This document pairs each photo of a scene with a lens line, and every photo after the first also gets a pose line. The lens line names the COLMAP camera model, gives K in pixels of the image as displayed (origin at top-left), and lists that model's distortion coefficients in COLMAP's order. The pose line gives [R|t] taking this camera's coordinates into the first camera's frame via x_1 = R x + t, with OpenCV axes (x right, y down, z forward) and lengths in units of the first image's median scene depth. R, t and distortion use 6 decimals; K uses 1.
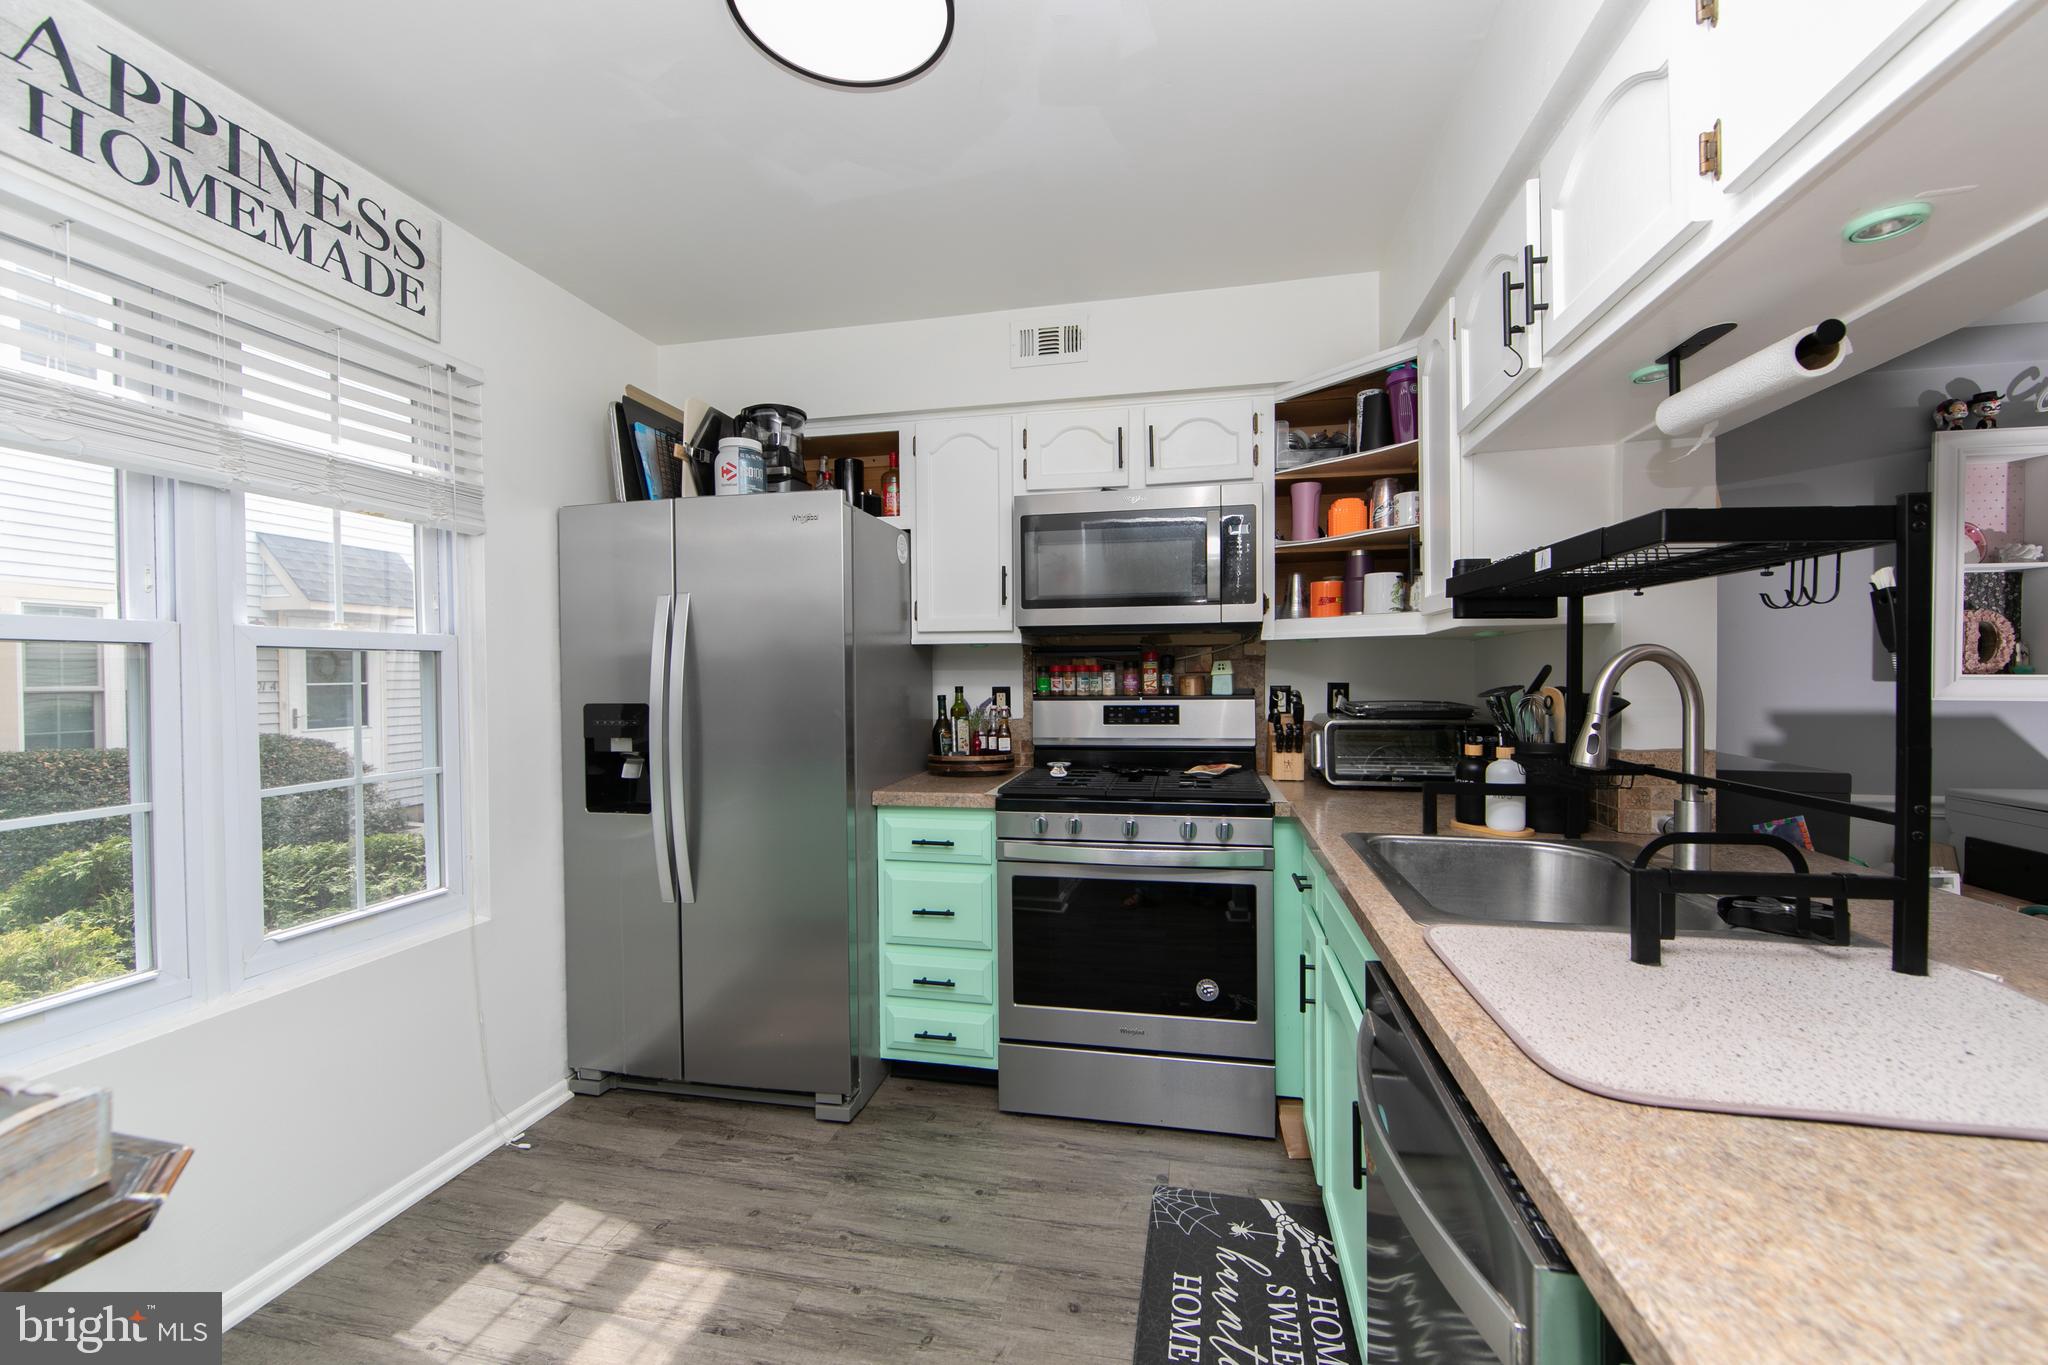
lens RADIAL K [[800.0, 0, 1026.5], [0, 800.0, 685.3], [0, 0, 1]] dist [-0.006519, -0.000052]
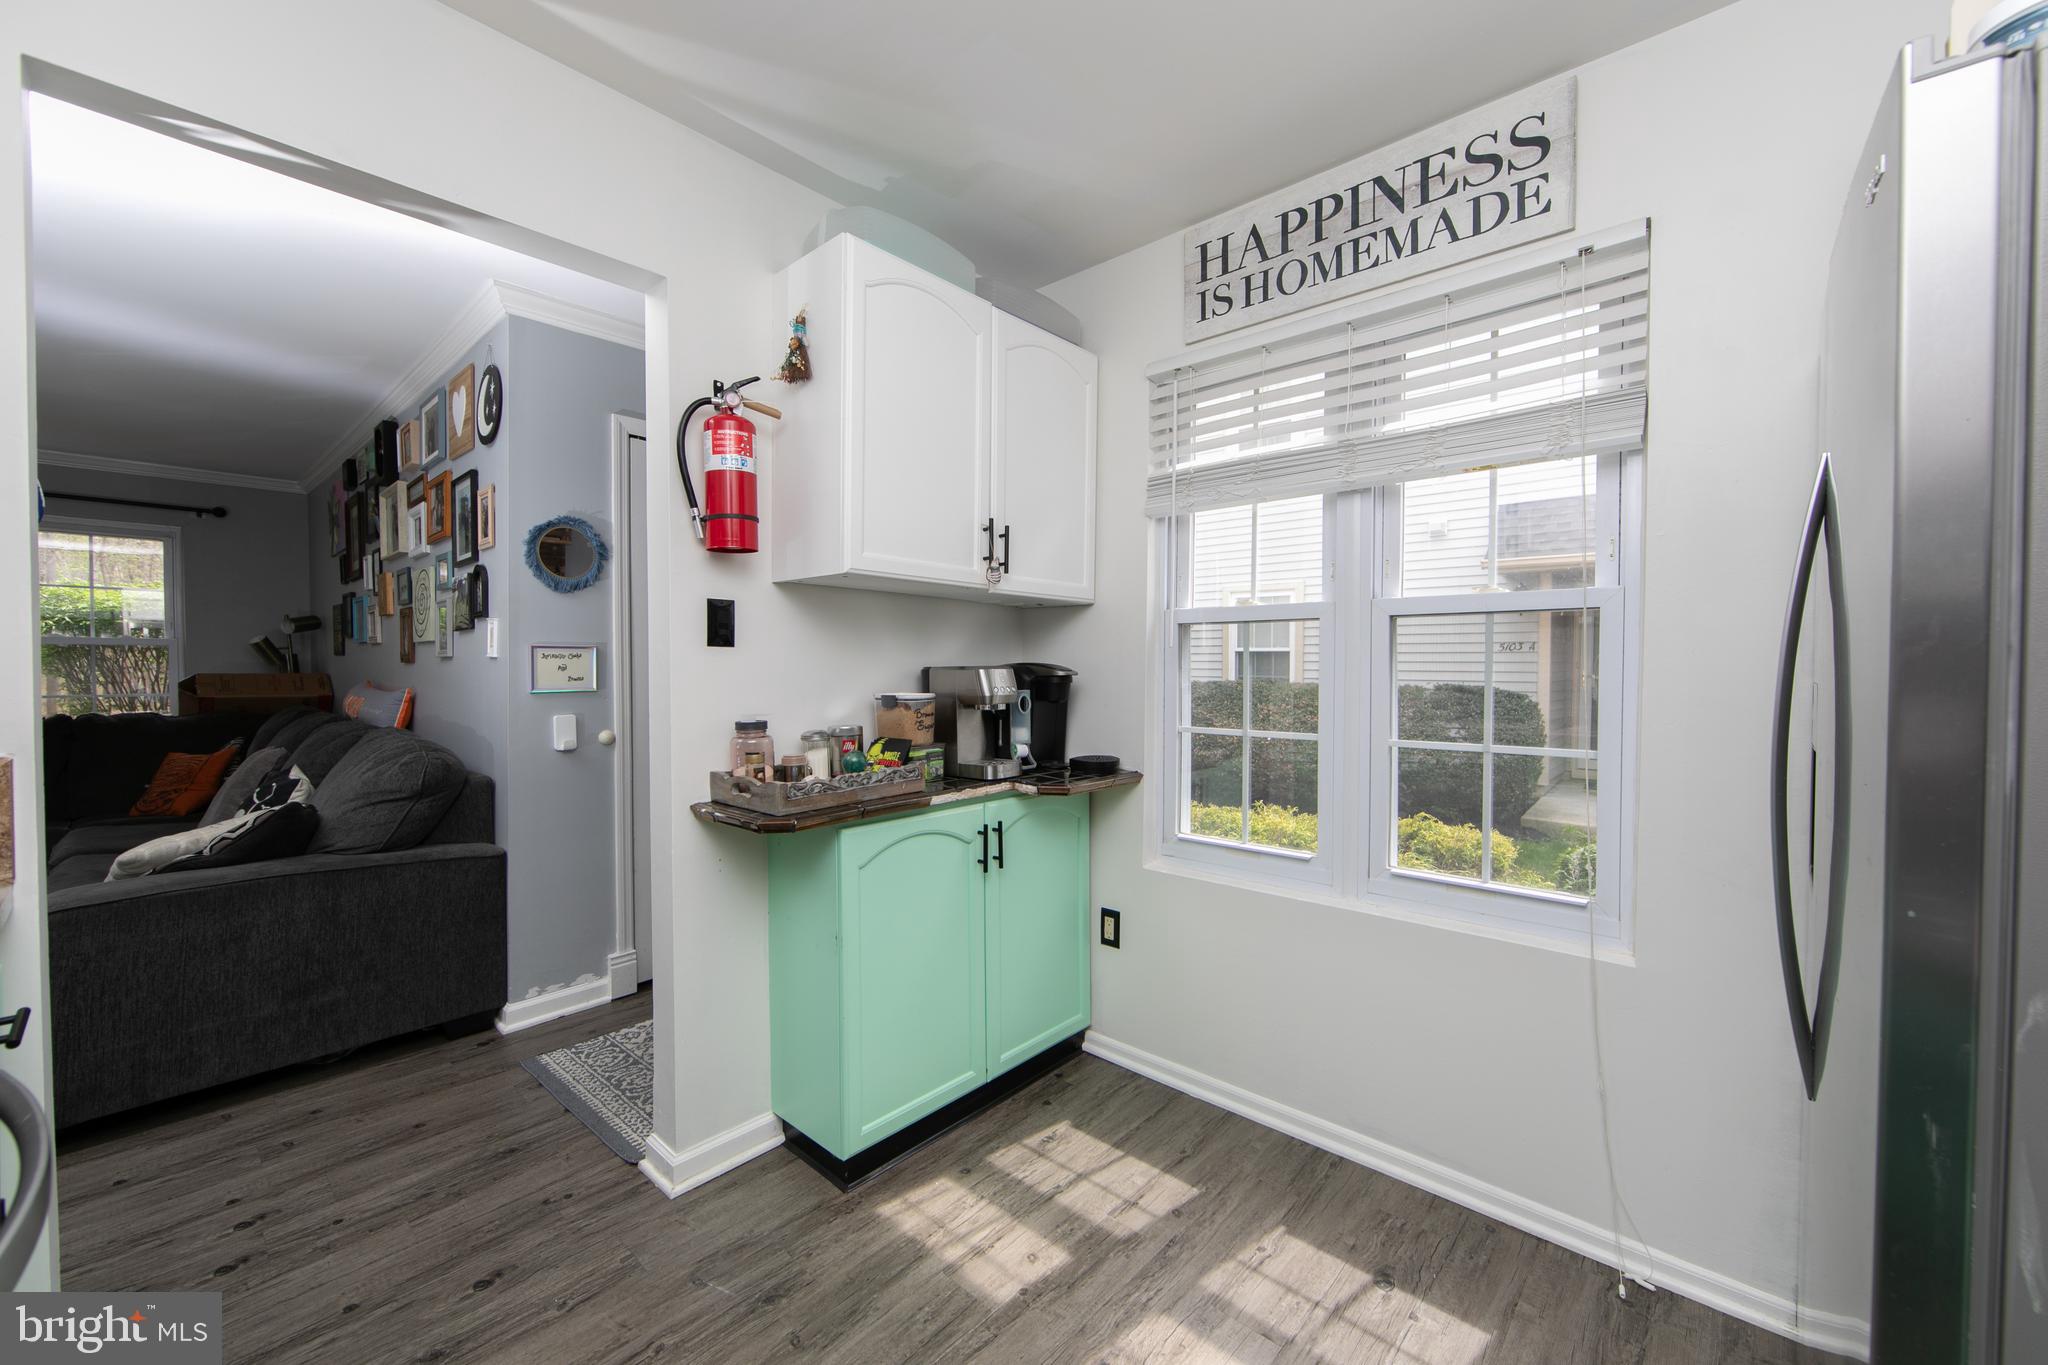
lens RADIAL K [[800.0, 0, 1017.4], [0, 800.0, 678.1], [0, 0, 1]] dist [-0.006519, -0.000052]
pose [[-0.505133, 0.026879, -0.862623, 0.313066], [-0.005878, 0.999385, 0.034582, 0.005354], [0.863022, 0.022539, -0.504664, 1.108276]]
